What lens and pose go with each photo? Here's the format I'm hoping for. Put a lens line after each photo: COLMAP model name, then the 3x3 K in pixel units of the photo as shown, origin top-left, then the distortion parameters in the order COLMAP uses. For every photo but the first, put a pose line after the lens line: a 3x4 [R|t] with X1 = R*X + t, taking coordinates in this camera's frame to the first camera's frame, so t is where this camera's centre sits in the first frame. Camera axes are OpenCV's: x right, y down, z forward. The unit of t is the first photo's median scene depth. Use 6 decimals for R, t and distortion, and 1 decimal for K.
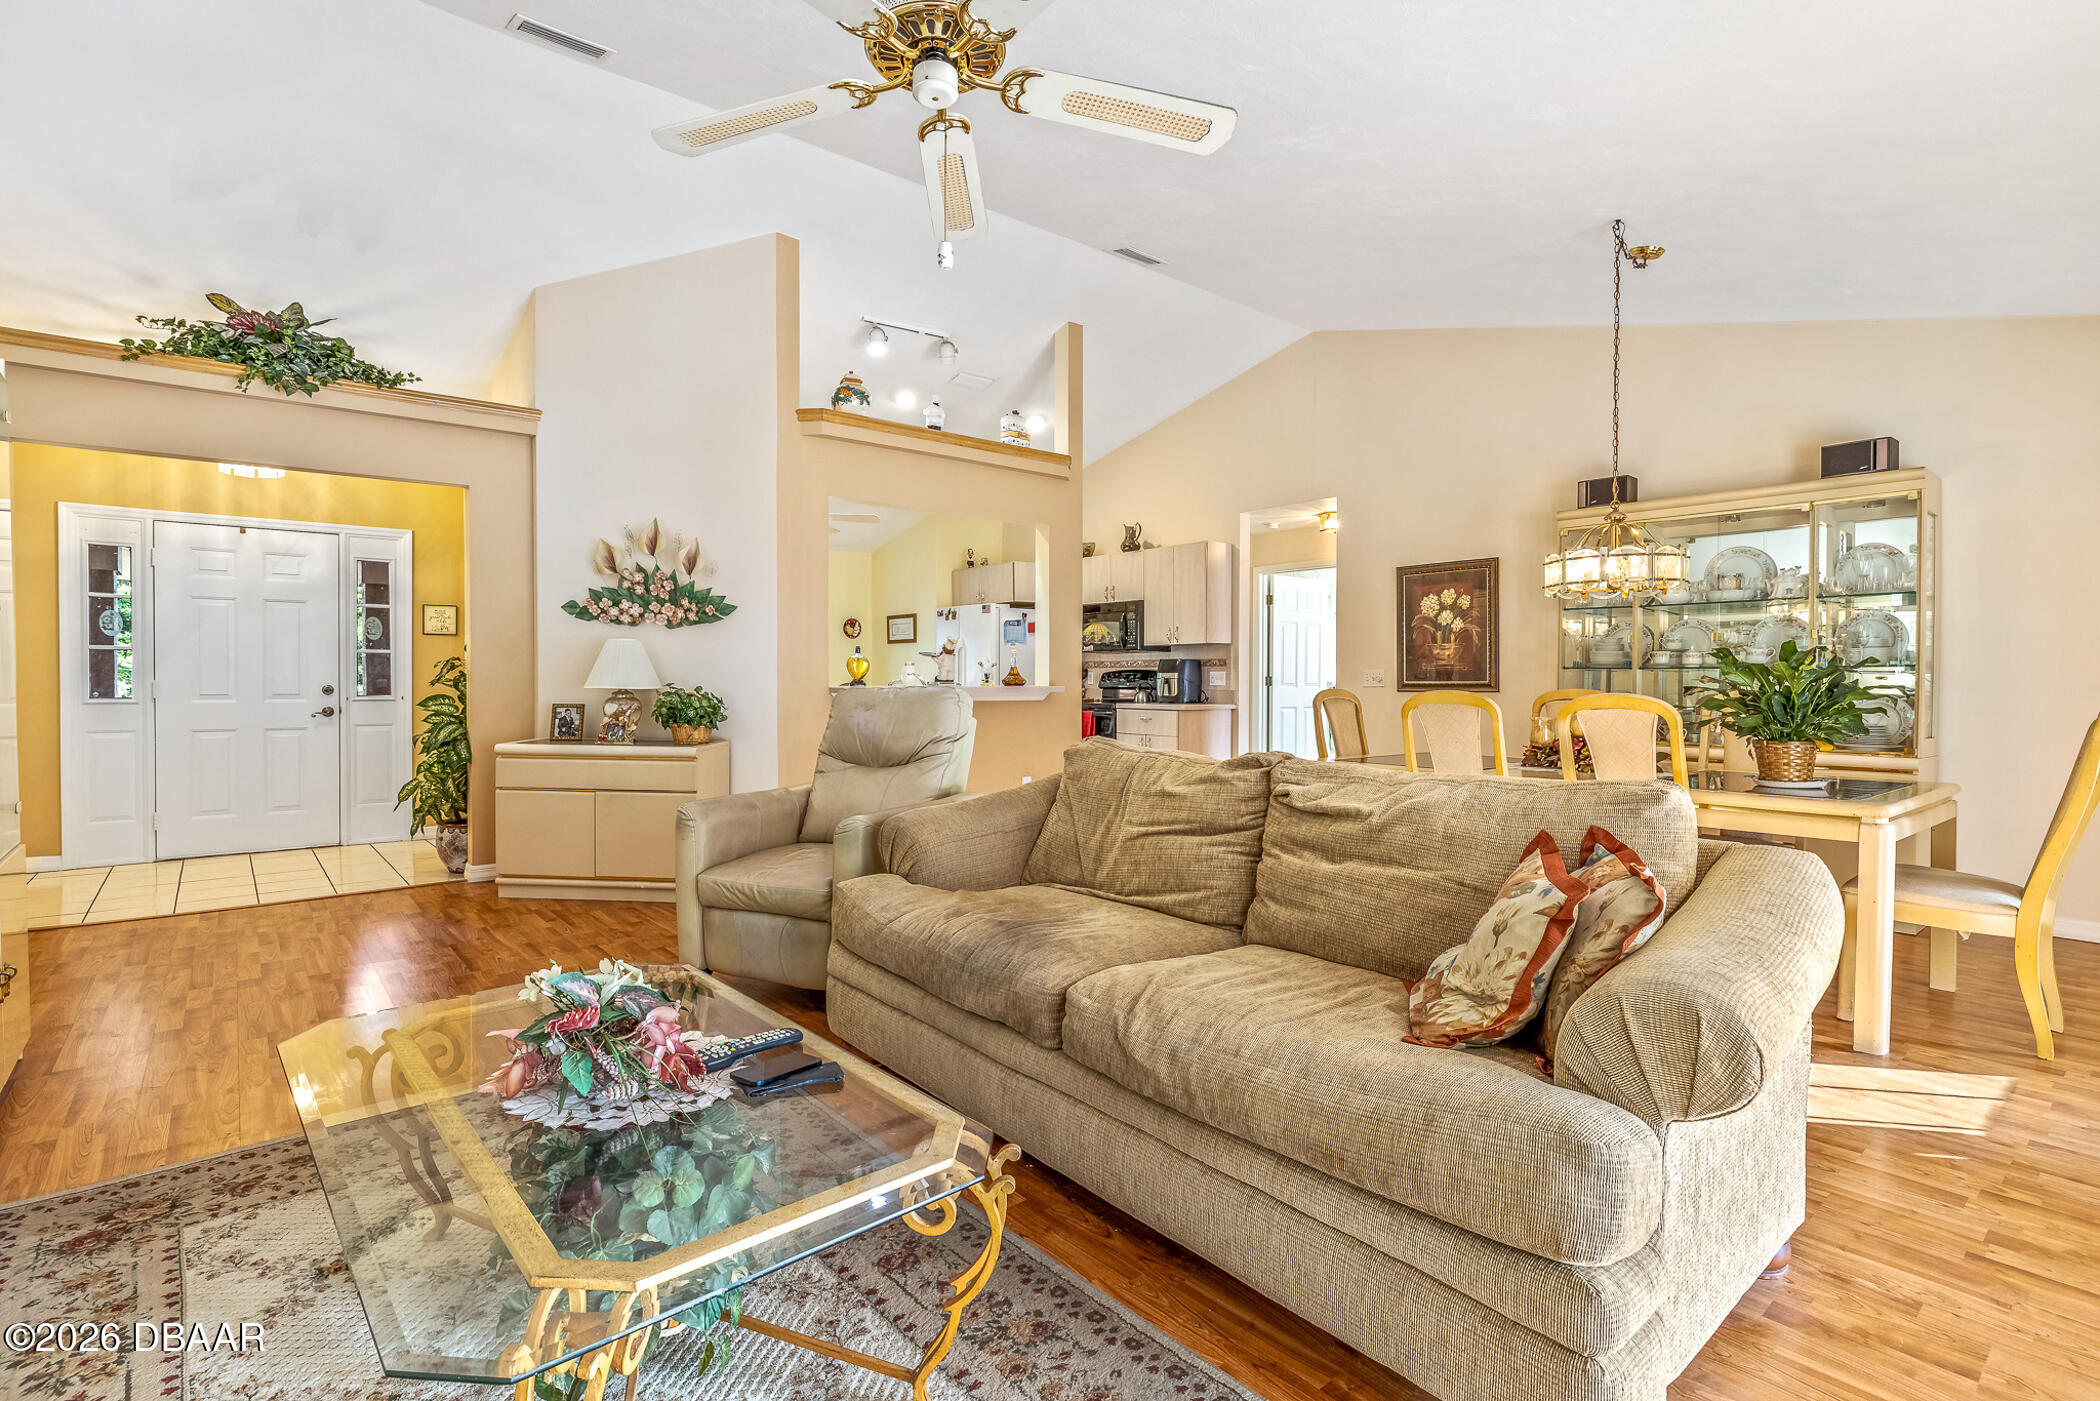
lens RADIAL K [[970.5, 0, 1047.3], [0, 970.5, 685.8], [0, 0, 1]] dist [-0.025897, -0.000199]
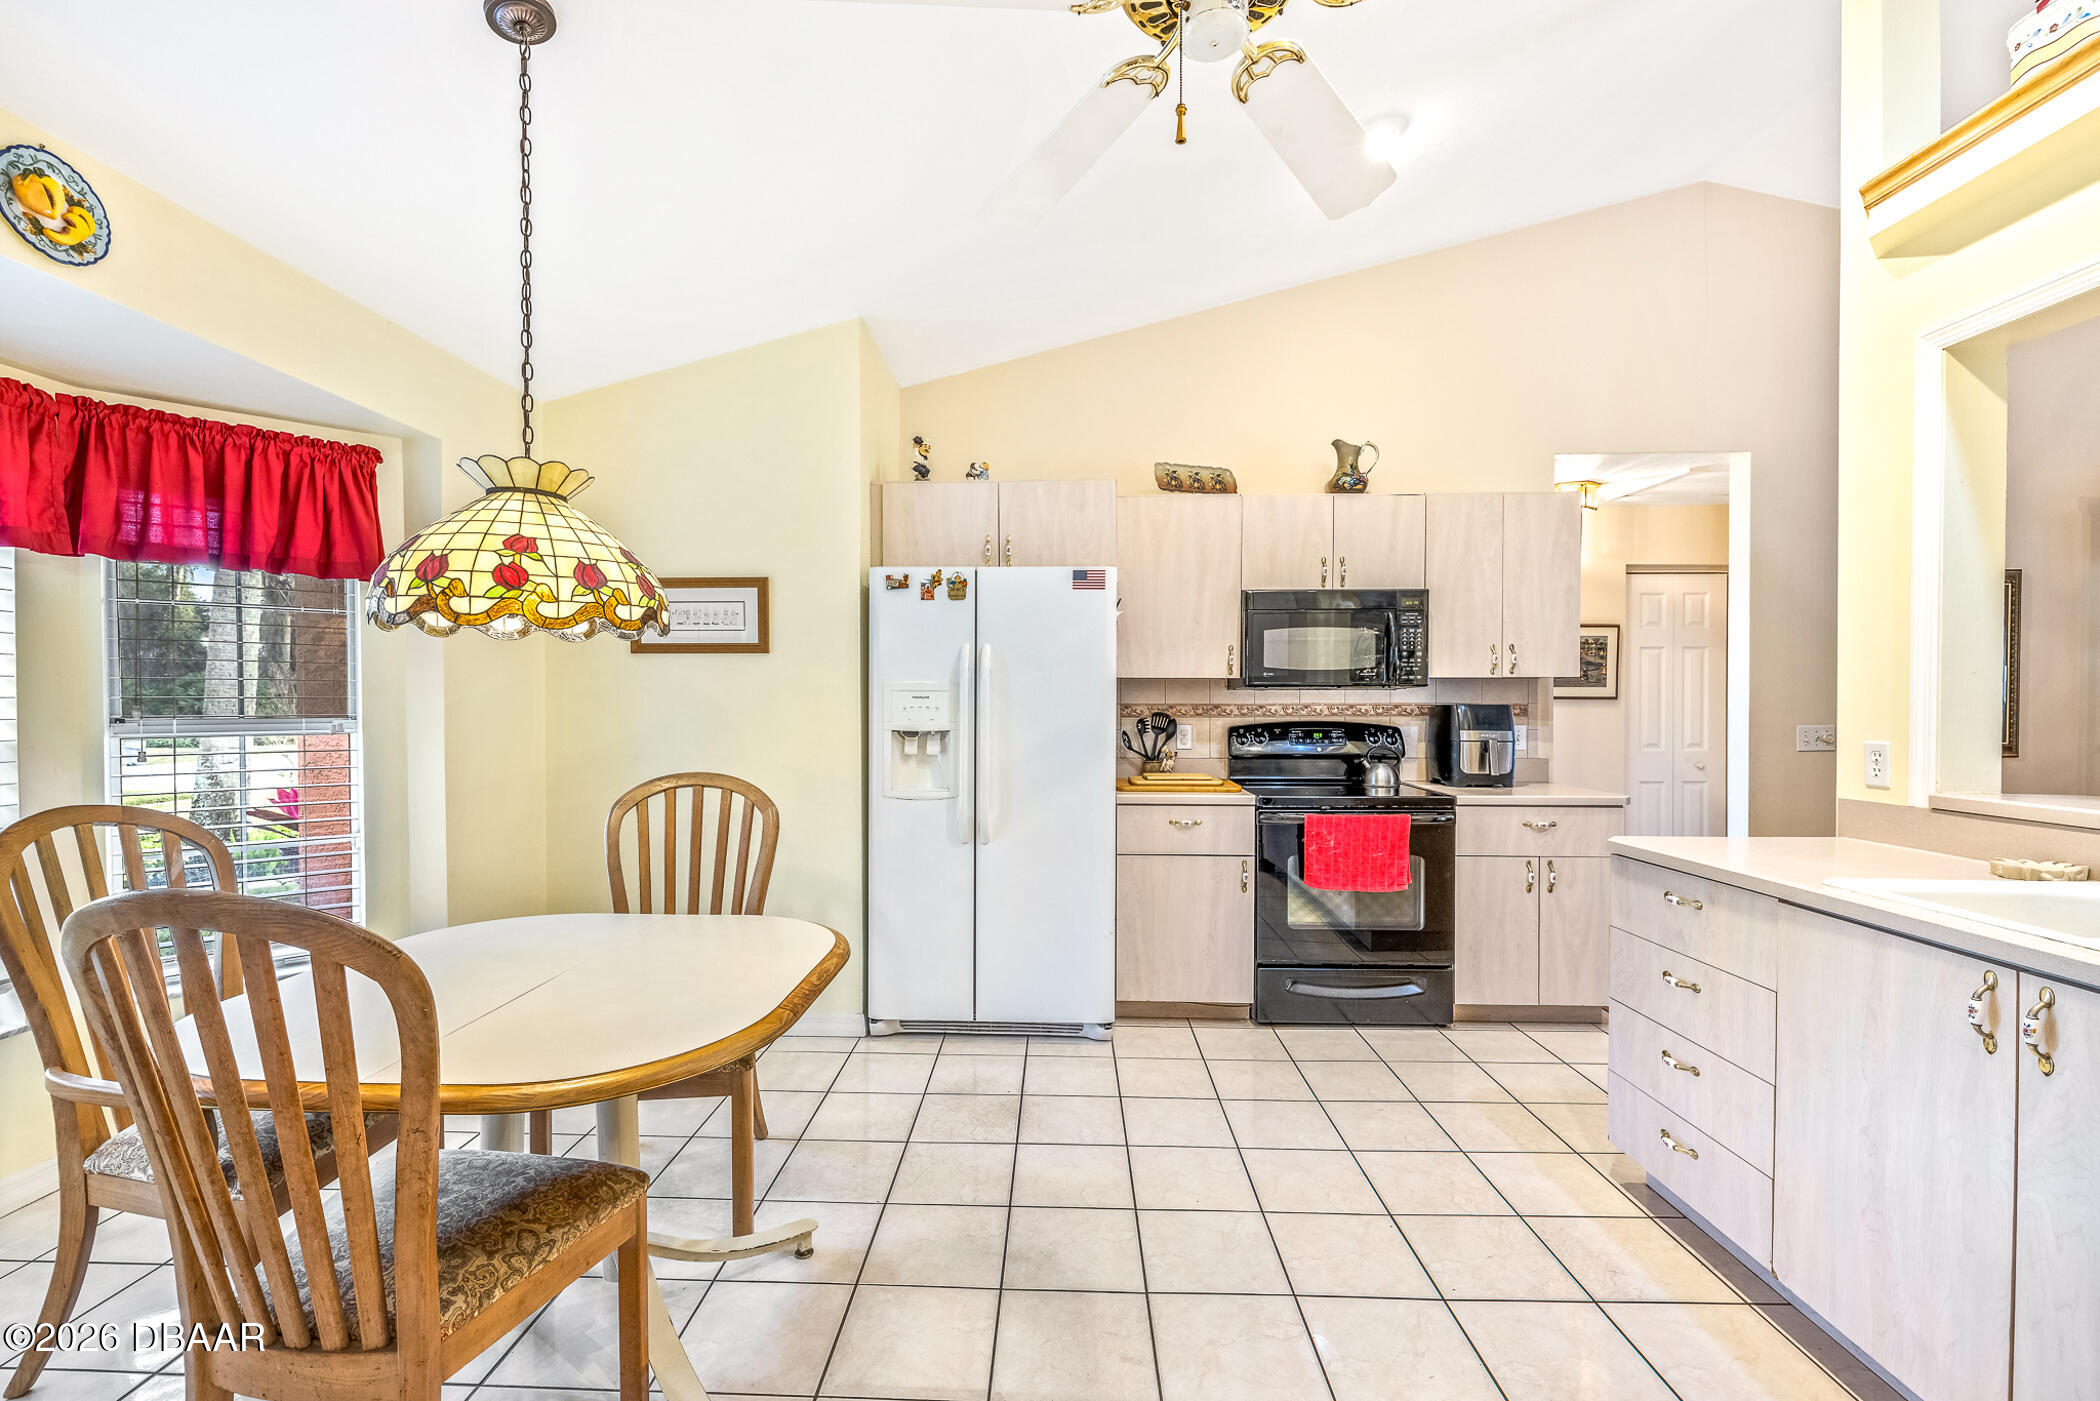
lens RADIAL K [[890.5, 0, 1050.0], [0, 890.5, 700.5], [0, 0, 1]] dist [0.000367, -0.000150]
pose [[0.675361, -0.001598, 0.737485, -0.482086], [0.007218, 0.999964, -0.004443, -0.035718], [-0.737452, 0.008324, 0.675349, 1.032321]]
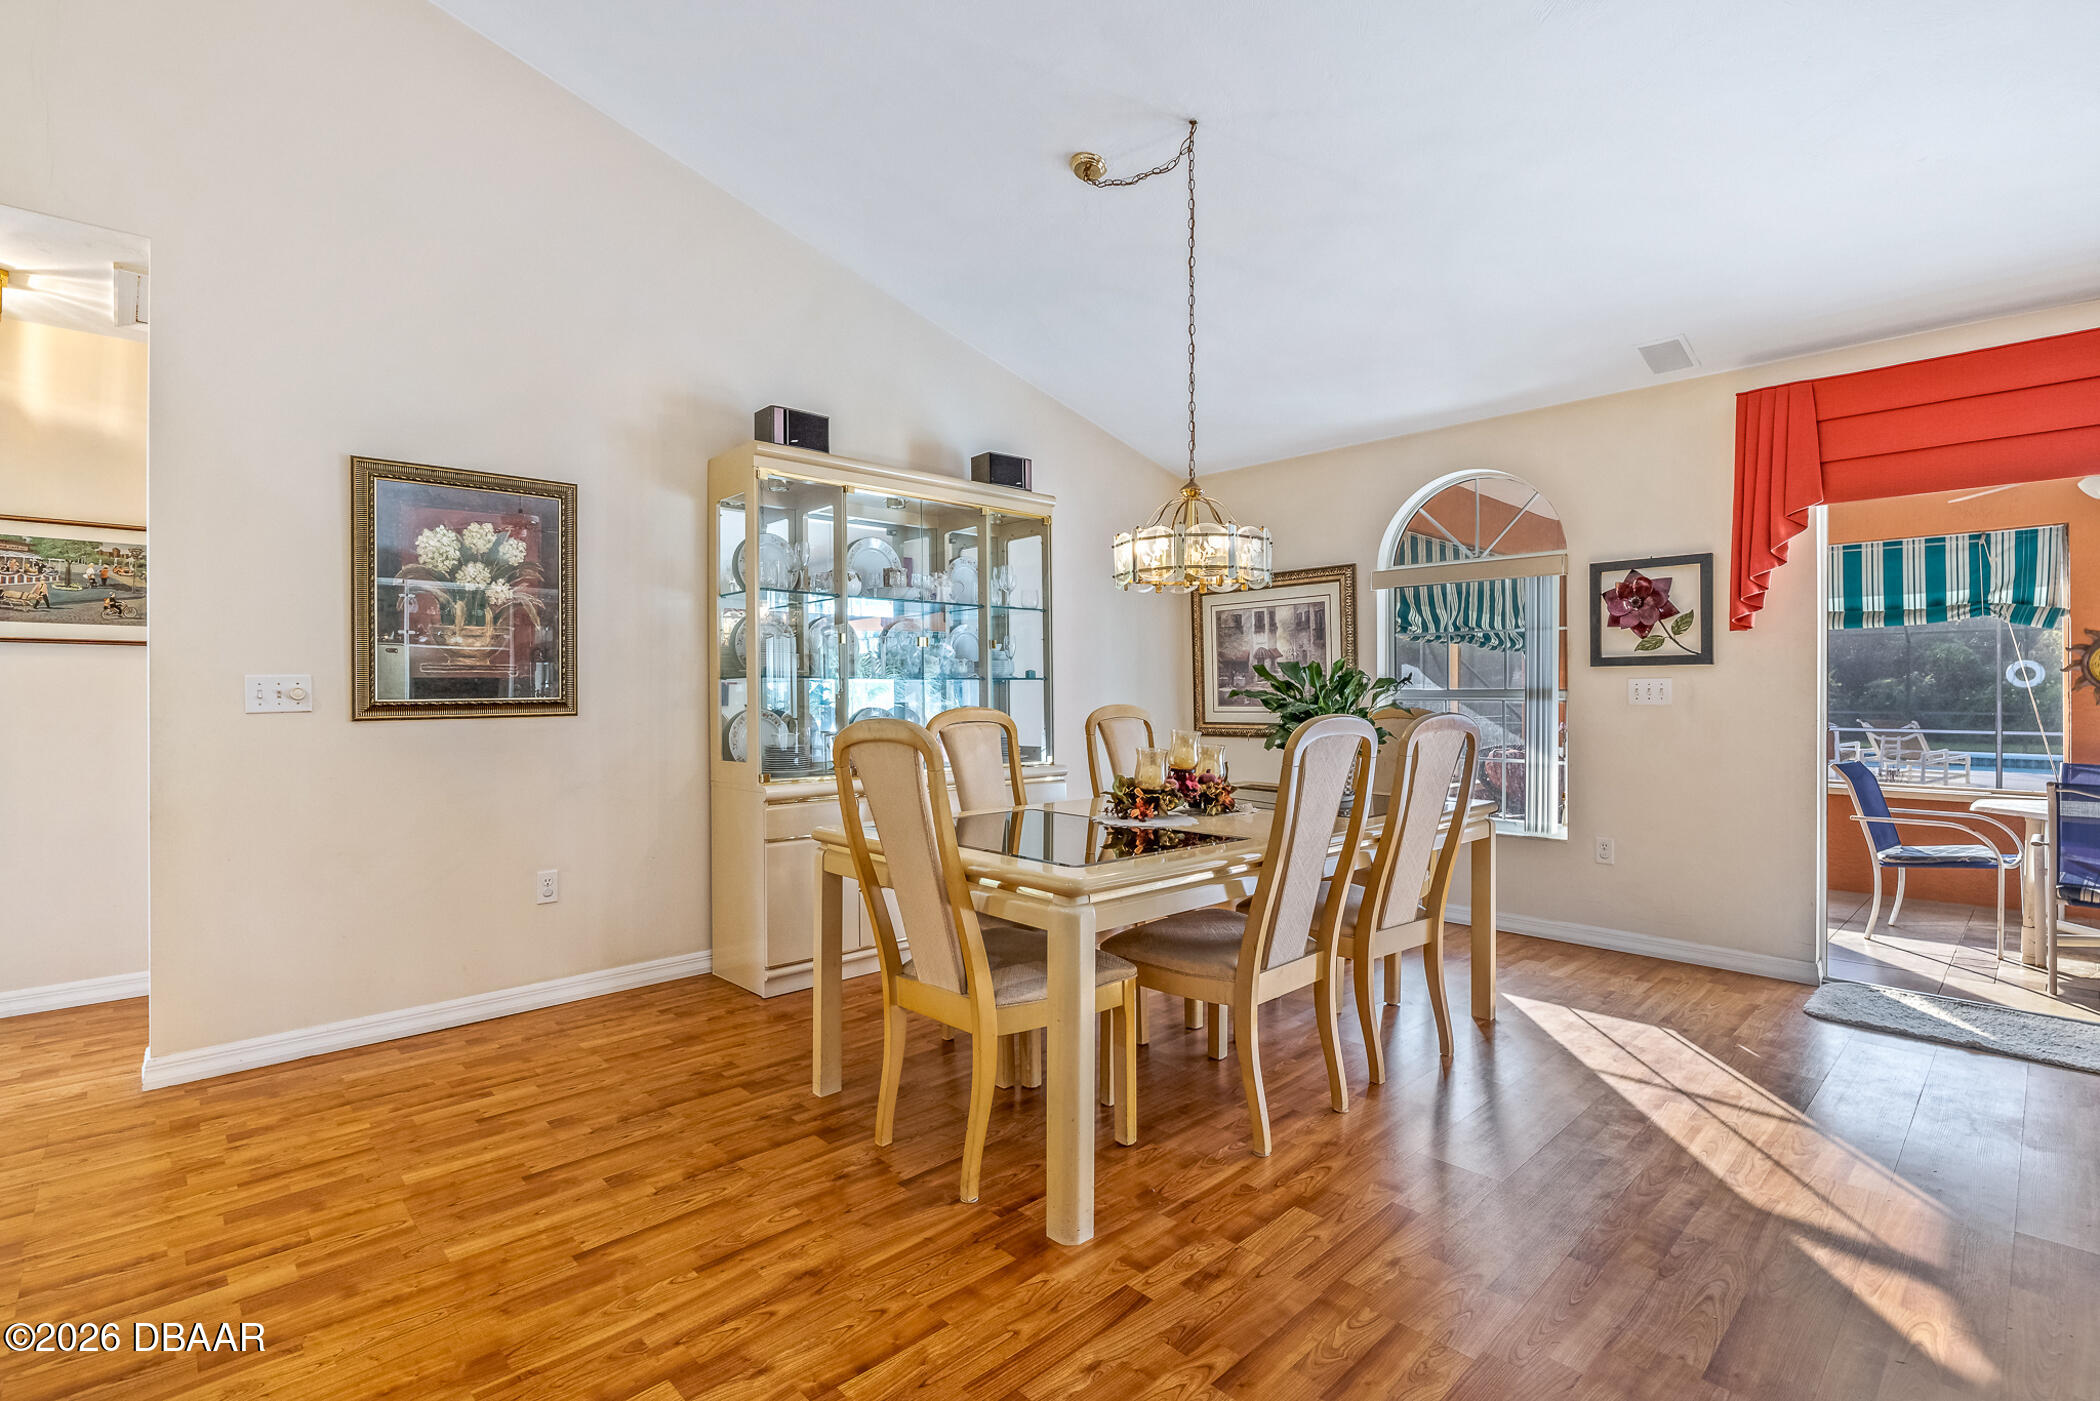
lens RADIAL K [[970.5, 0, 1047.3], [0, 970.5, 685.8], [0, 0, 1]] dist [-0.025897, -0.000199]
pose [[-0.051515, 0.005895, 0.998655, -0.118309], [0.011902, 0.999915, -0.005288, -0.005418], [-0.998601, 0.011614, -0.051581, 0.711685]]
